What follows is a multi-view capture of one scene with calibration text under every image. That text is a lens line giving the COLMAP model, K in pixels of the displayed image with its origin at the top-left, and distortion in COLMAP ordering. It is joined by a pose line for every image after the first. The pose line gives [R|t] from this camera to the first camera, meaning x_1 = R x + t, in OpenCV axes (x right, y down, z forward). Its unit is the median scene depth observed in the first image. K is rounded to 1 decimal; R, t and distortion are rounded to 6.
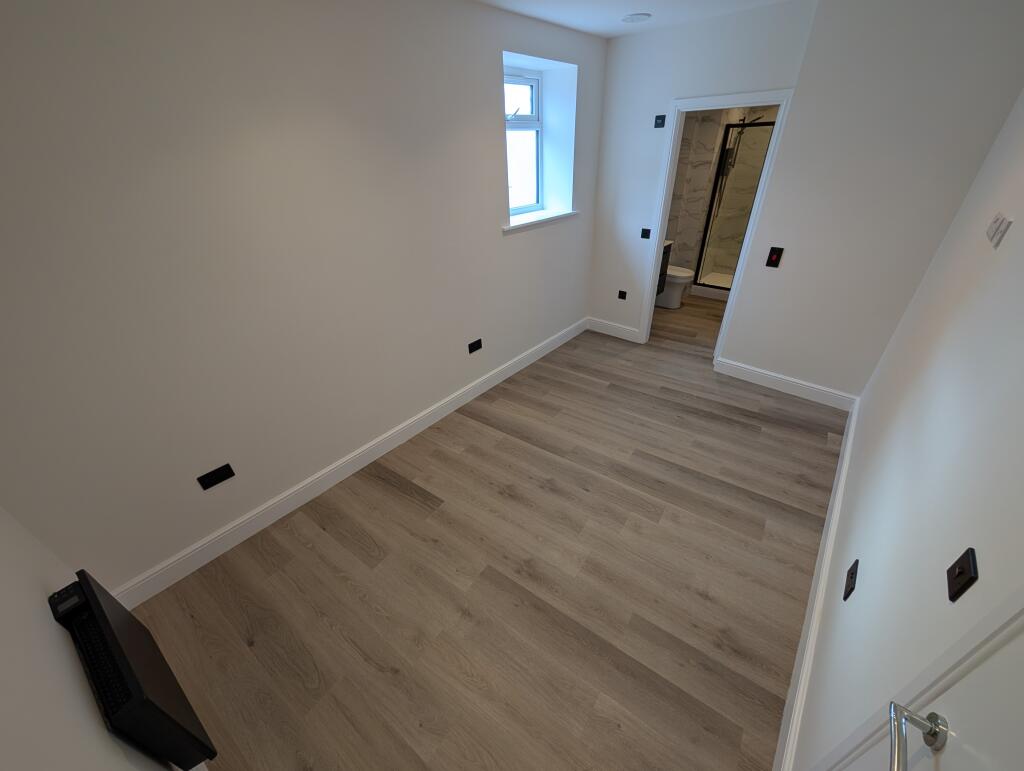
lens RADIAL K [[380.1, 0, 513.5], [0, 380.1, 384.8], [0, 0, 1]] dist [-0.002770, -0.000148]
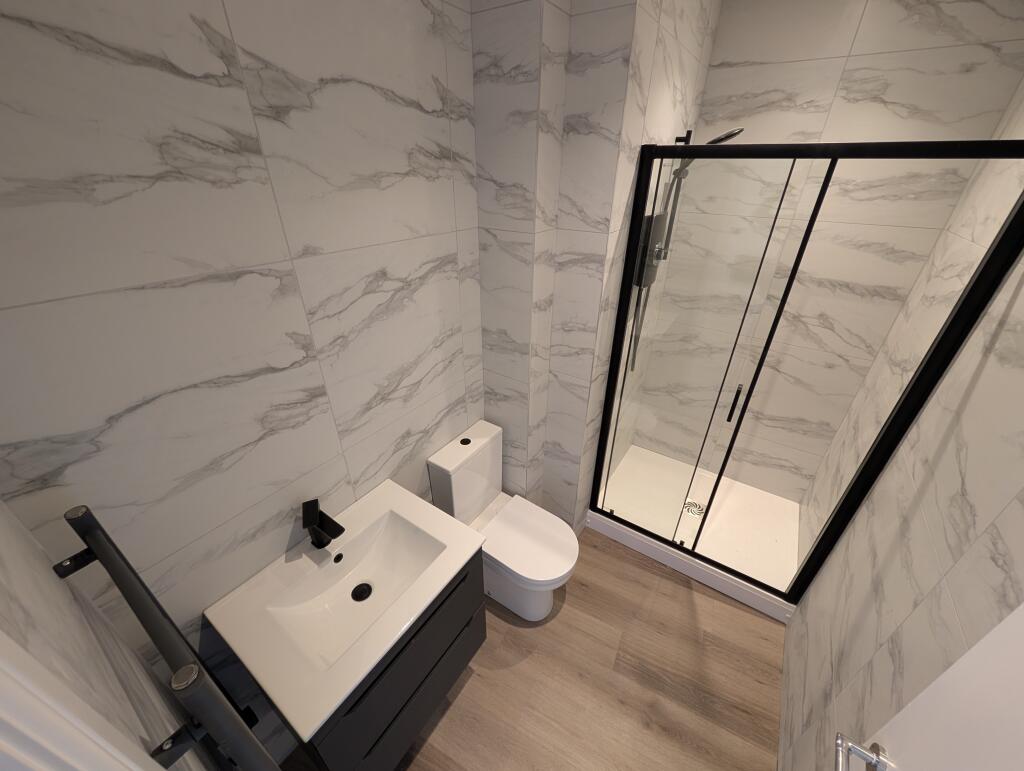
lens RADIAL K [[380.1, 0, 512.2], [0, 380.1, 385.9], [0, 0, 1]] dist [-0.002770, -0.000148]
pose [[0.989751, -0.029728, 0.139676, 0.384345], [0.035507, 0.998606, -0.039065, -0.454196], [-0.138320, 0.043624, 0.989426, 0.674612]]
